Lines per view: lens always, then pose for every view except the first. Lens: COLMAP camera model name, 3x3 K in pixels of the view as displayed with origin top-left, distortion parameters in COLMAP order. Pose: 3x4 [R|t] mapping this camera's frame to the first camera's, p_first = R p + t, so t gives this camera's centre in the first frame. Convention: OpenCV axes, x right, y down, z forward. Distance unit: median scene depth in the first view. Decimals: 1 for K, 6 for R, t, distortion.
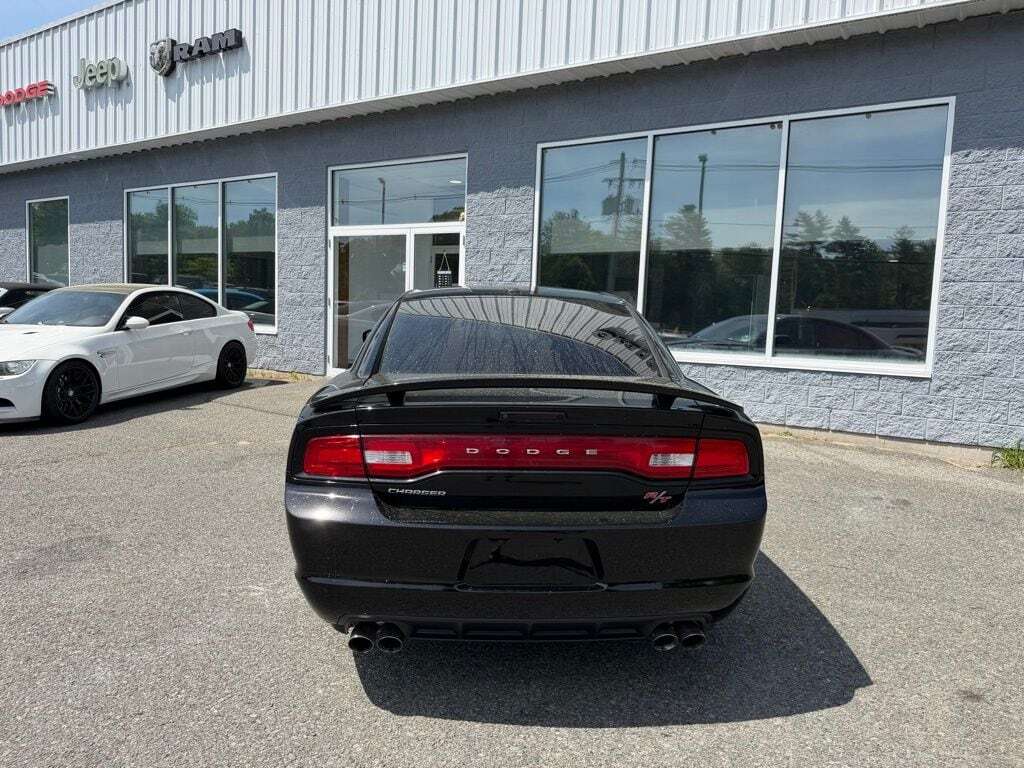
lens RADIAL K [[715.4, 0, 510.3], [0, 715.4, 387.9], [0, 0, 1]] dist [0.029408, -0.039079]
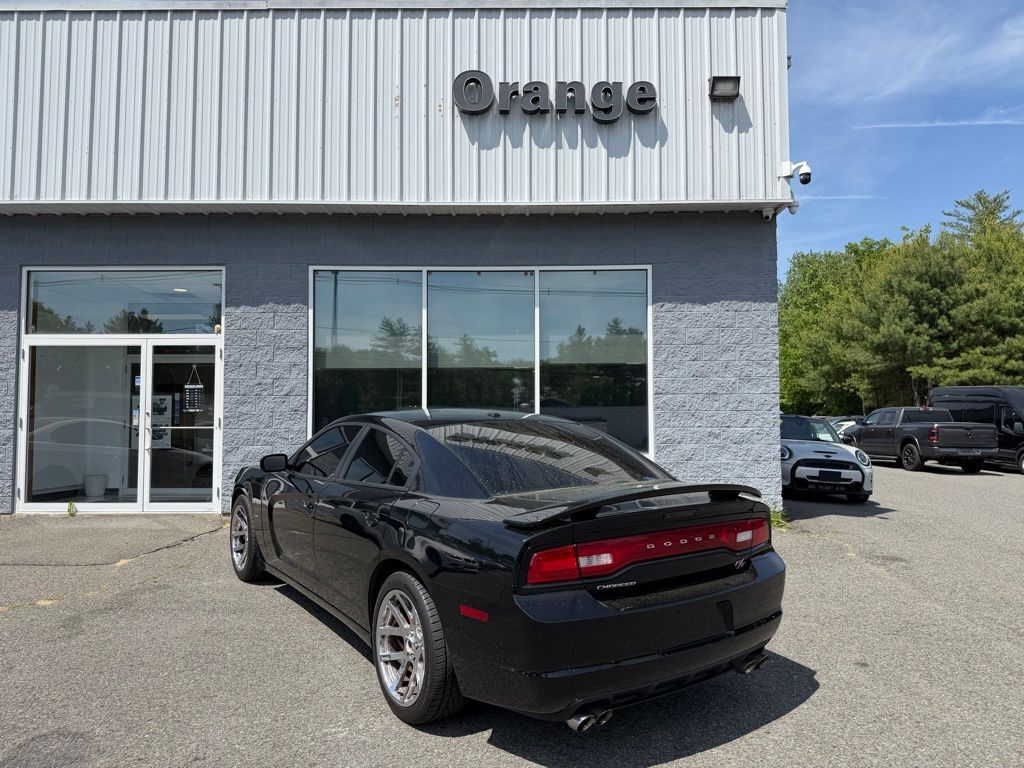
lens RADIAL K [[715.4, 0, 514.0], [0, 715.4, 386.4], [0, 0, 1]] dist [0.029408, -0.039079]
pose [[0.845313, -0.011444, 0.534149, -0.294419], [0.085856, 0.989687, -0.114667, -0.022936], [-0.527328, 0.142790, 0.837578, -0.007805]]
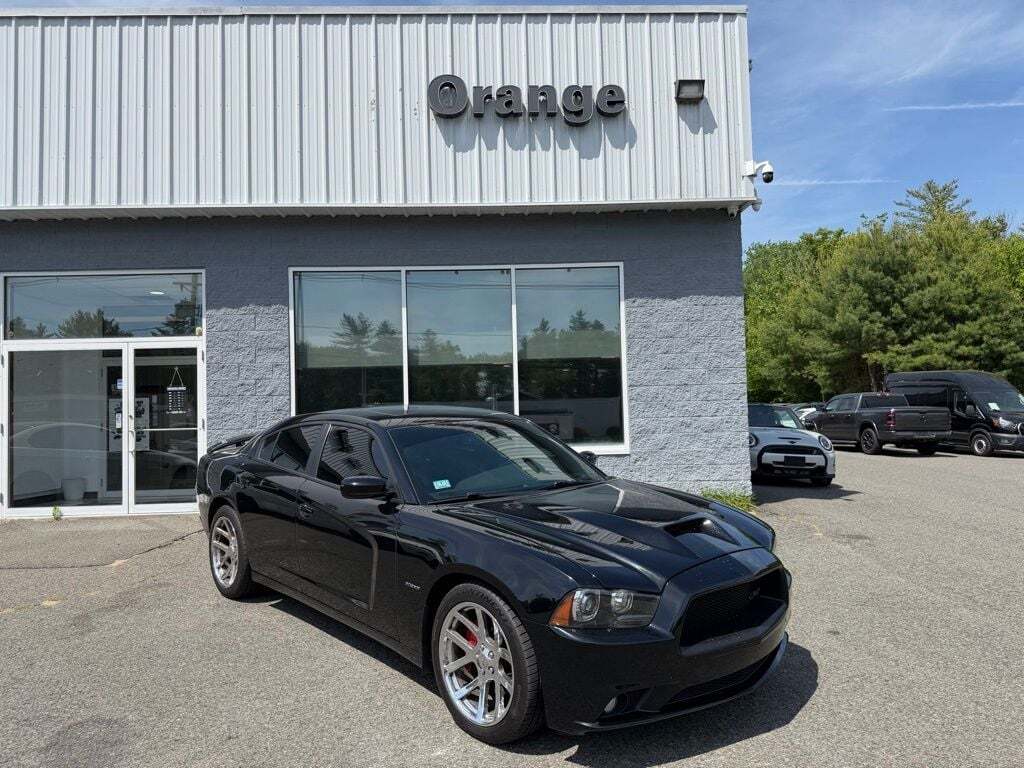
lens RADIAL K [[715.4, 0, 506.6], [0, 715.4, 385.1], [0, 0, 1]] dist [0.029408, -0.039079]
pose [[0.822654, -0.032989, 0.567585, -0.333468], [0.111229, 0.988362, -0.103769, -0.023897], [-0.557557, 0.148498, 0.816749, -0.023629]]
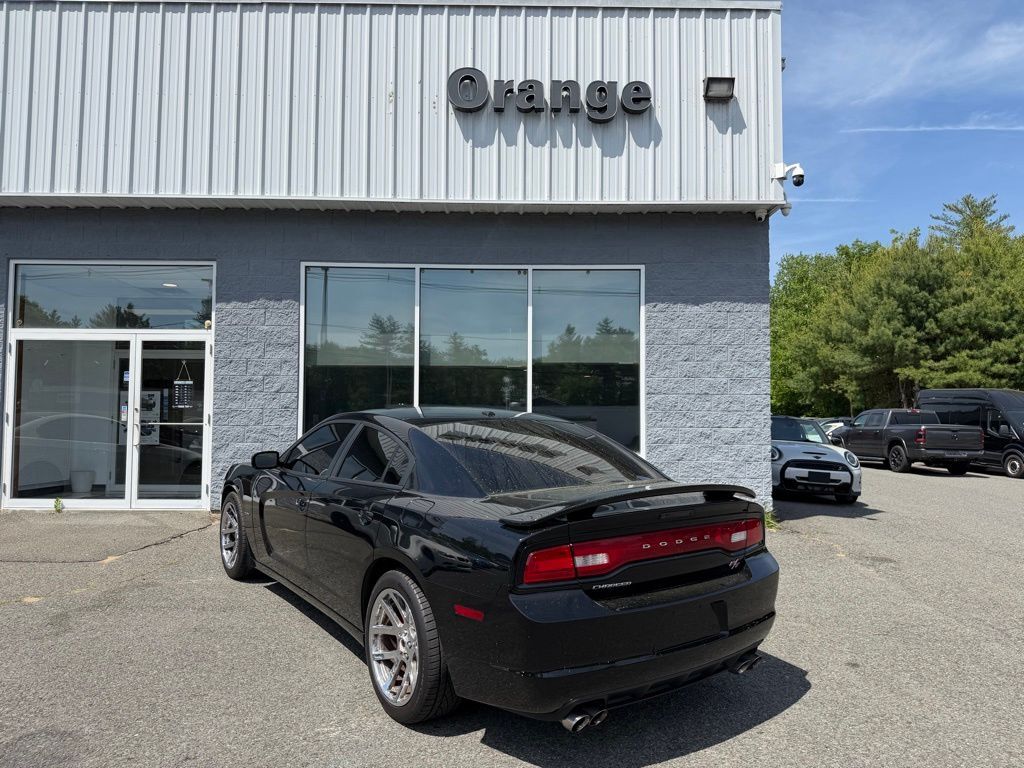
lens RADIAL K [[715.4, 0, 513.9], [0, 715.4, 386.5], [0, 0, 1]] dist [0.029408, -0.039079]
pose [[0.837595, -0.005272, 0.546266, -0.296954], [0.078977, 0.990617, -0.111536, -0.023445], [-0.540553, 0.136564, 0.830152, -0.004198]]
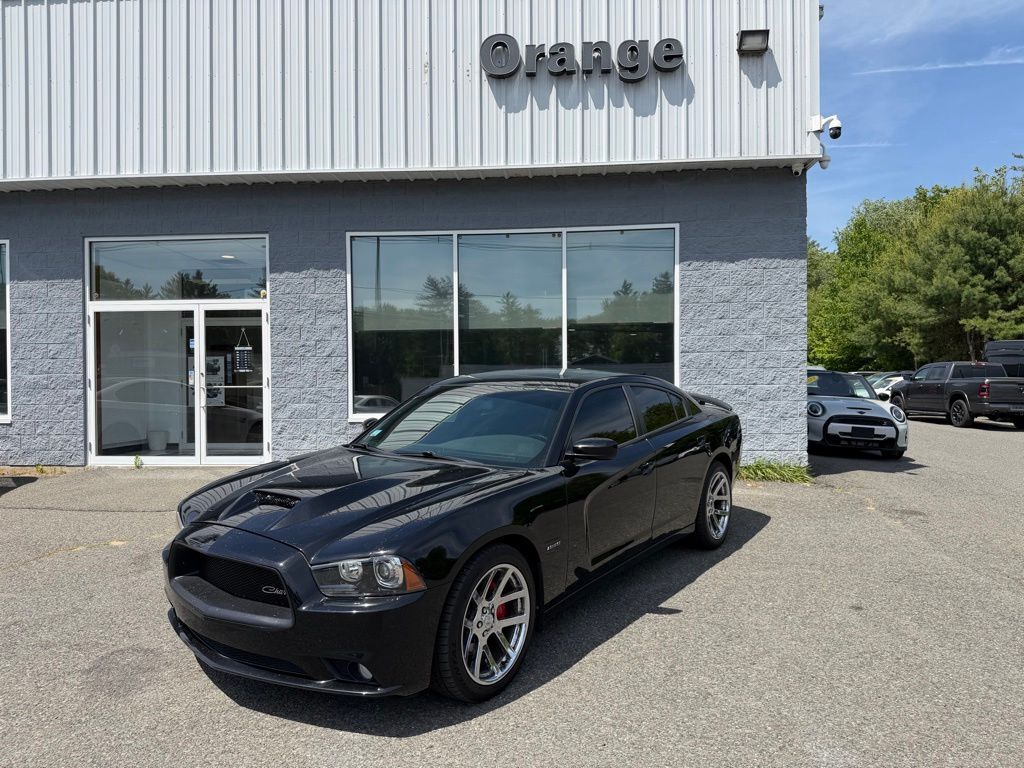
lens RADIAL K [[715.4, 0, 504.4], [0, 715.4, 386.0], [0, 0, 1]] dist [0.029408, -0.039079]
pose [[0.883091, -0.046889, 0.466853, -0.294505], [0.085728, 0.994369, -0.062291, -0.019835], [-0.461303, 0.095031, 0.882139, -0.056936]]
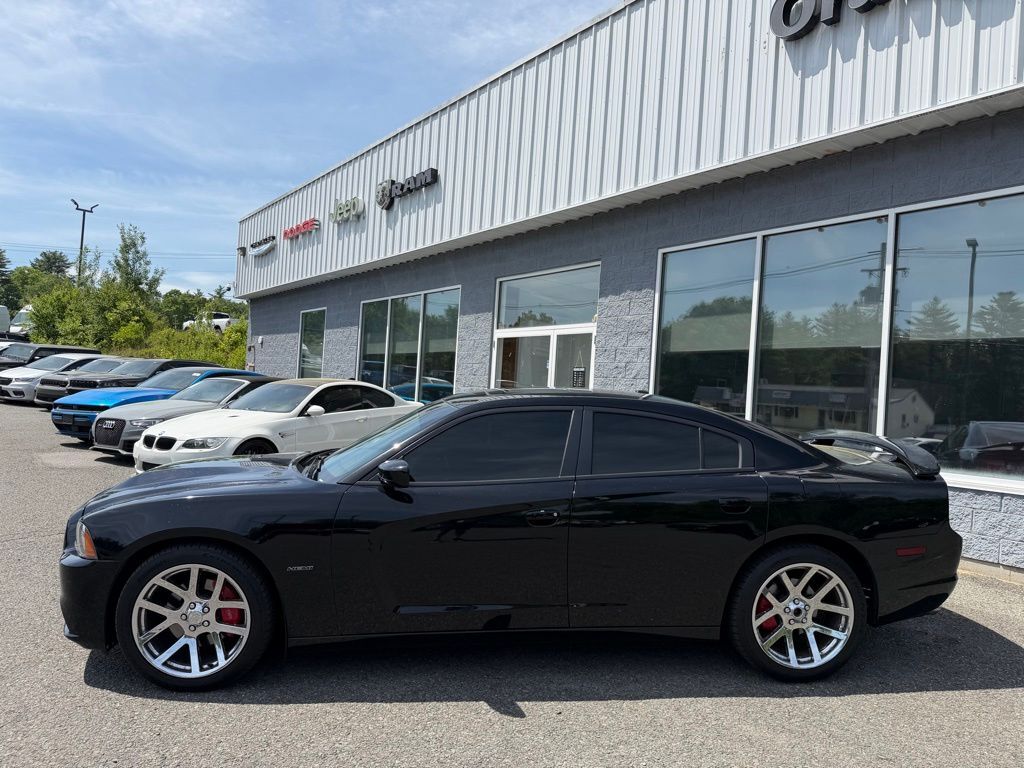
lens RADIAL K [[715.4, 0, 512.2], [0, 715.4, 386.5], [0, 0, 1]] dist [0.029408, -0.039079]
pose [[0.934763, 0.013686, -0.355009, 0.231063], [-0.060517, 0.990788, -0.121151, -0.004090], [0.350080, 0.134732, 0.926980, -0.013946]]
